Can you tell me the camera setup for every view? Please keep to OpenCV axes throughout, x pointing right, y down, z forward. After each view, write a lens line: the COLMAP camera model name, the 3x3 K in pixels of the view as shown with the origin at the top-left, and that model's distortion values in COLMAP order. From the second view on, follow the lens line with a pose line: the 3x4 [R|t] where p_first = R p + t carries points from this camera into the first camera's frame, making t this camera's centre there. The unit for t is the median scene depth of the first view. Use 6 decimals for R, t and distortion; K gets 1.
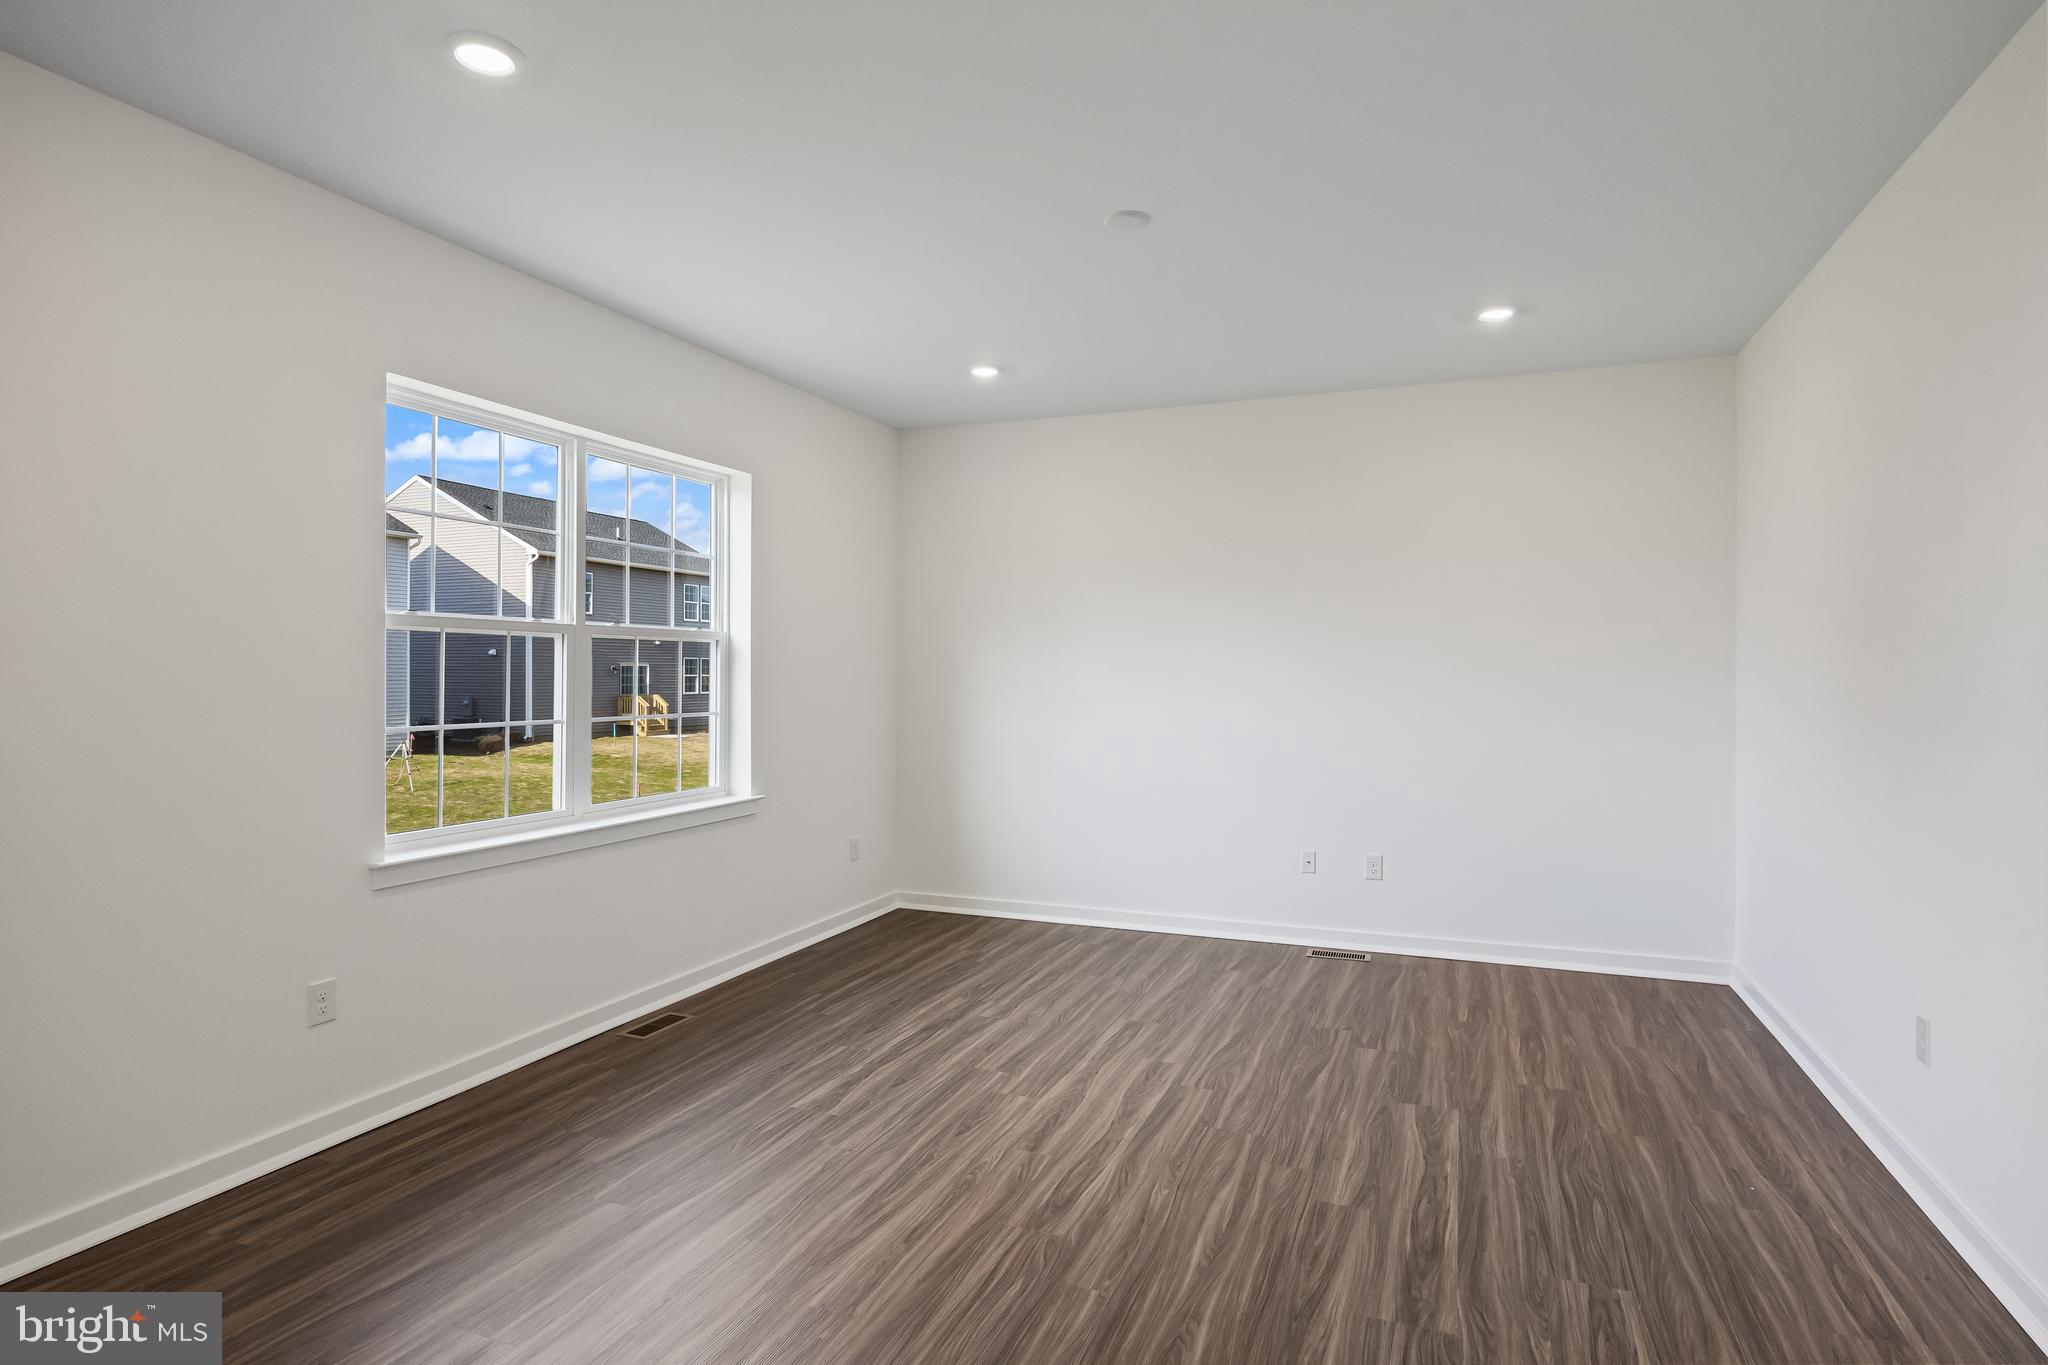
lens RADIAL K [[1048.1, 0, 1013.8], [0, 1048.1, 690.4], [0, 0, 1]] dist [-0.006281, -0.002188]
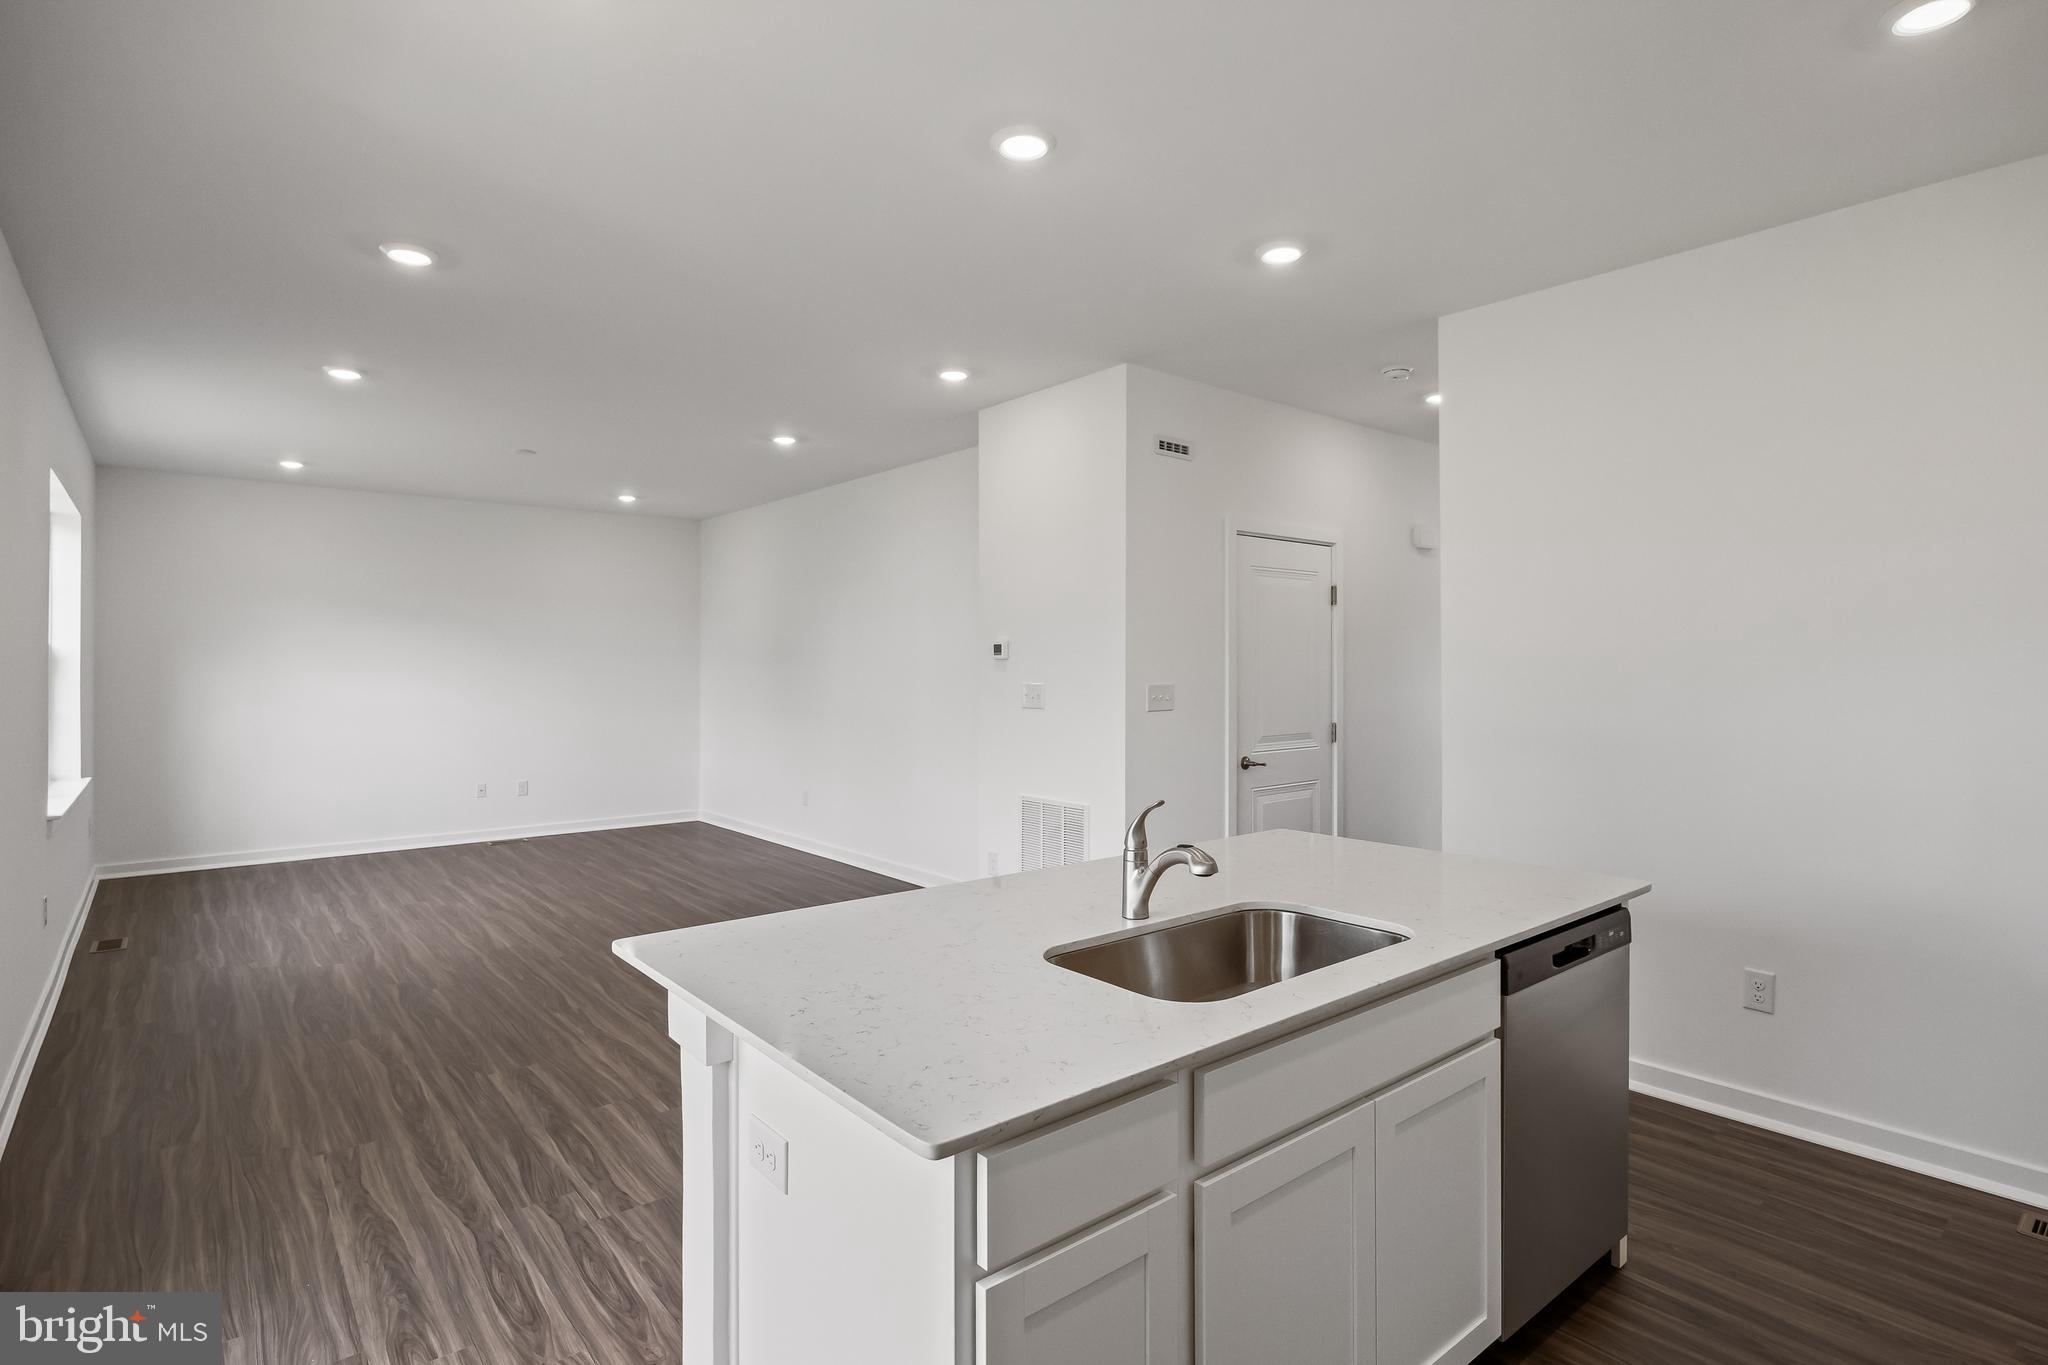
lens RADIAL K [[1078.5, 0, 1030.4], [0, 1078.5, 658.2], [0, 0, 1]] dist [-0.004316, -0.001034]
pose [[0.466653, 0.004407, 0.884429, -1.195382], [0.018735, 0.999714, -0.014866, 0.002951], [-0.884242, 0.023507, 0.466437, -0.785838]]
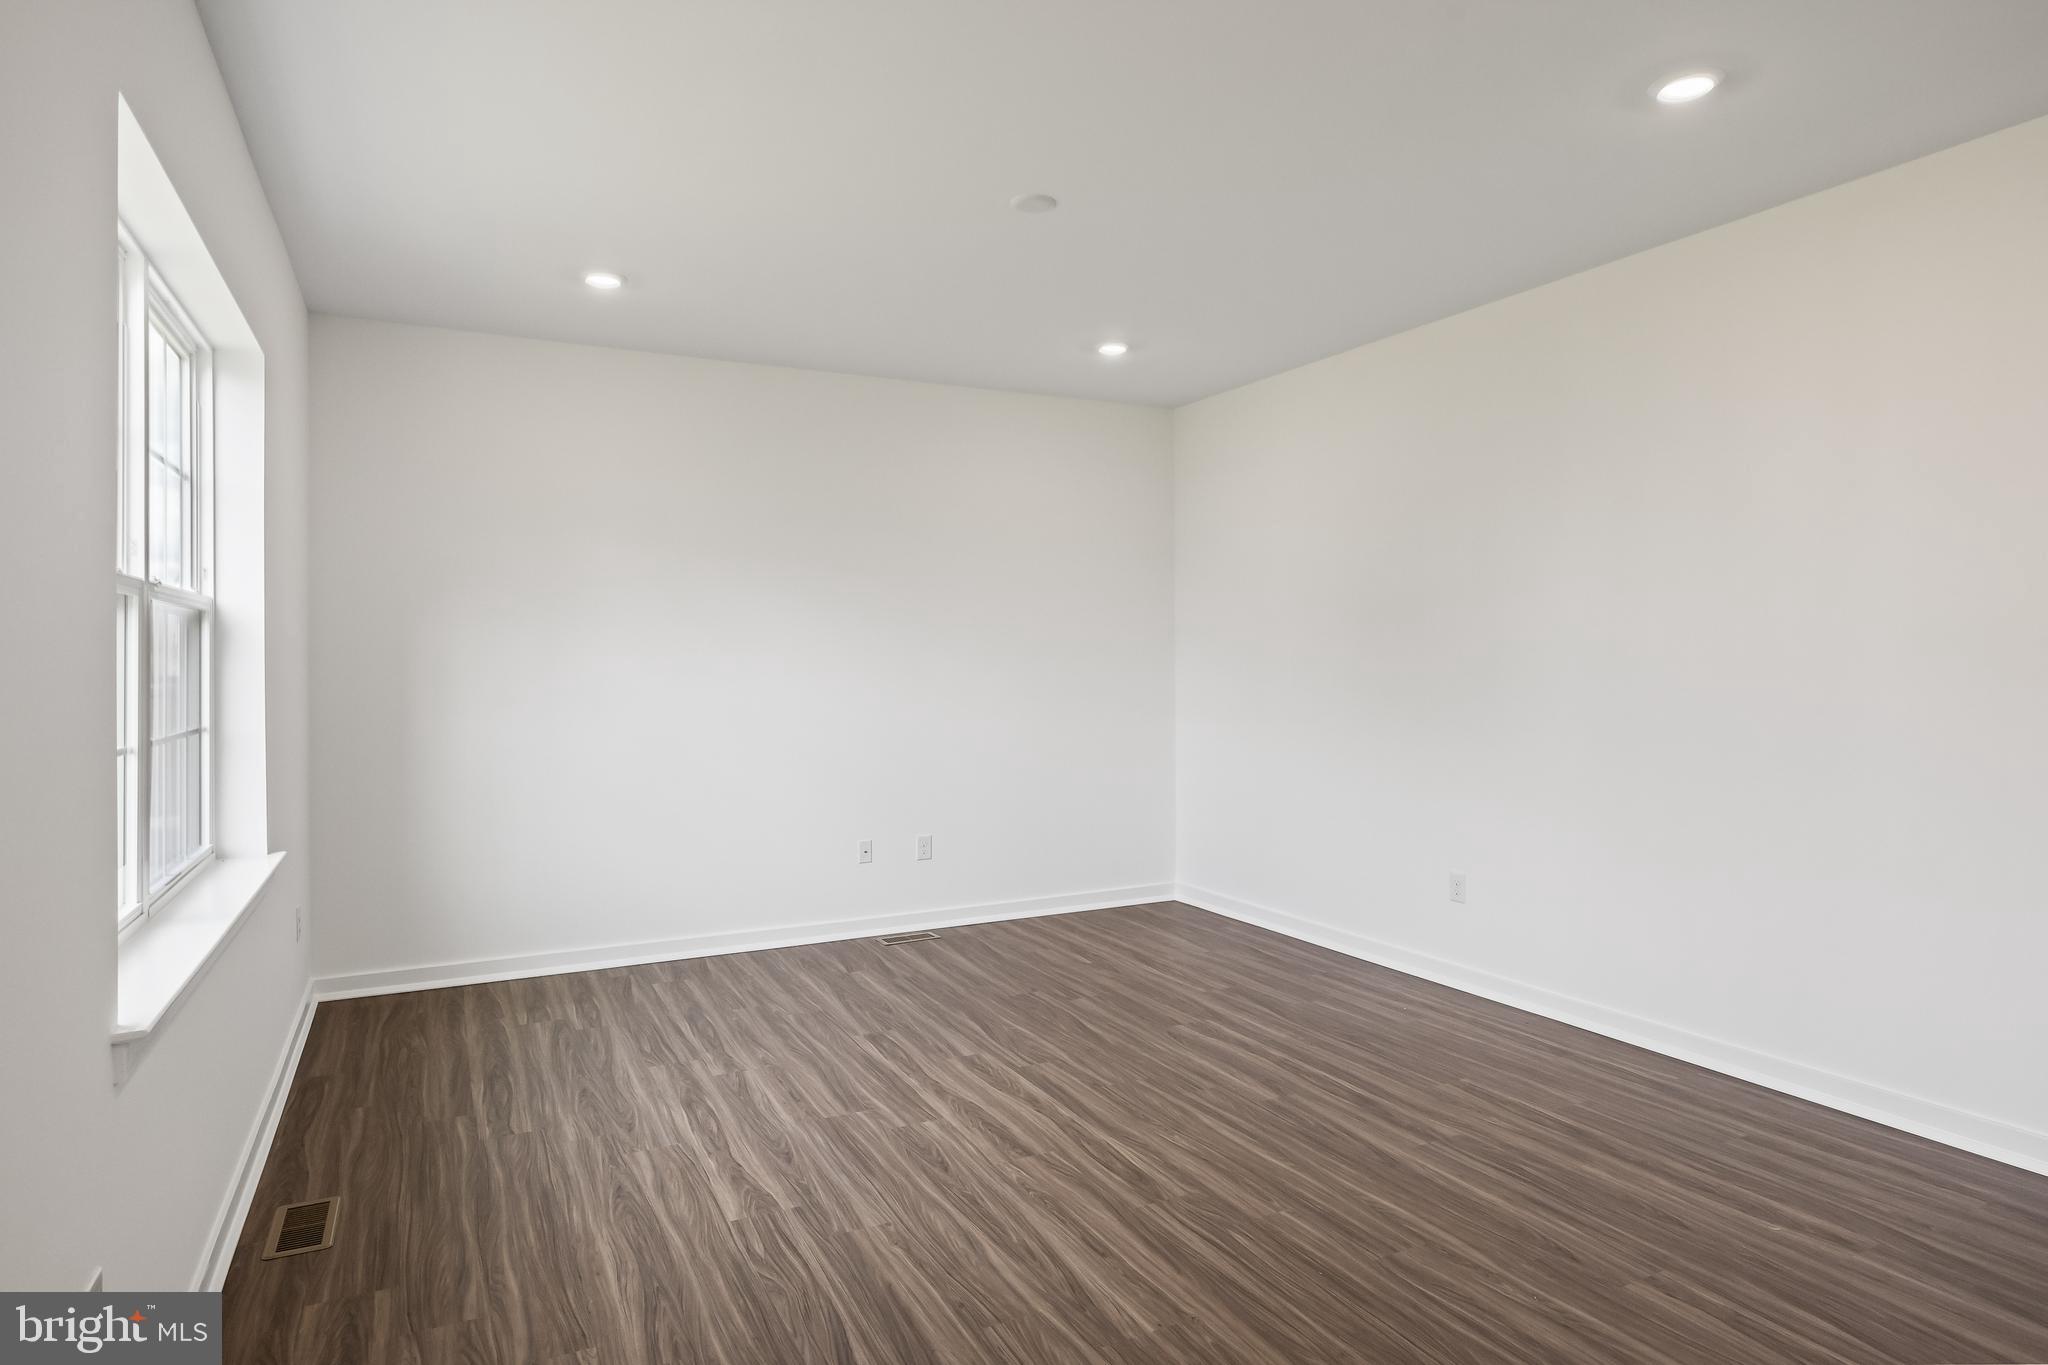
lens RADIAL K [[1196.7, 0, 996.9], [0, 1196.7, 649.6], [0, 0, 1]] dist [-0.016546, 0.005415]
pose [[0.656839, -0.000562, 0.754031, -0.724480], [0.021799, 0.999596, -0.018244, 0.000515], [-0.753716, 0.028420, 0.656586, 0.264213]]
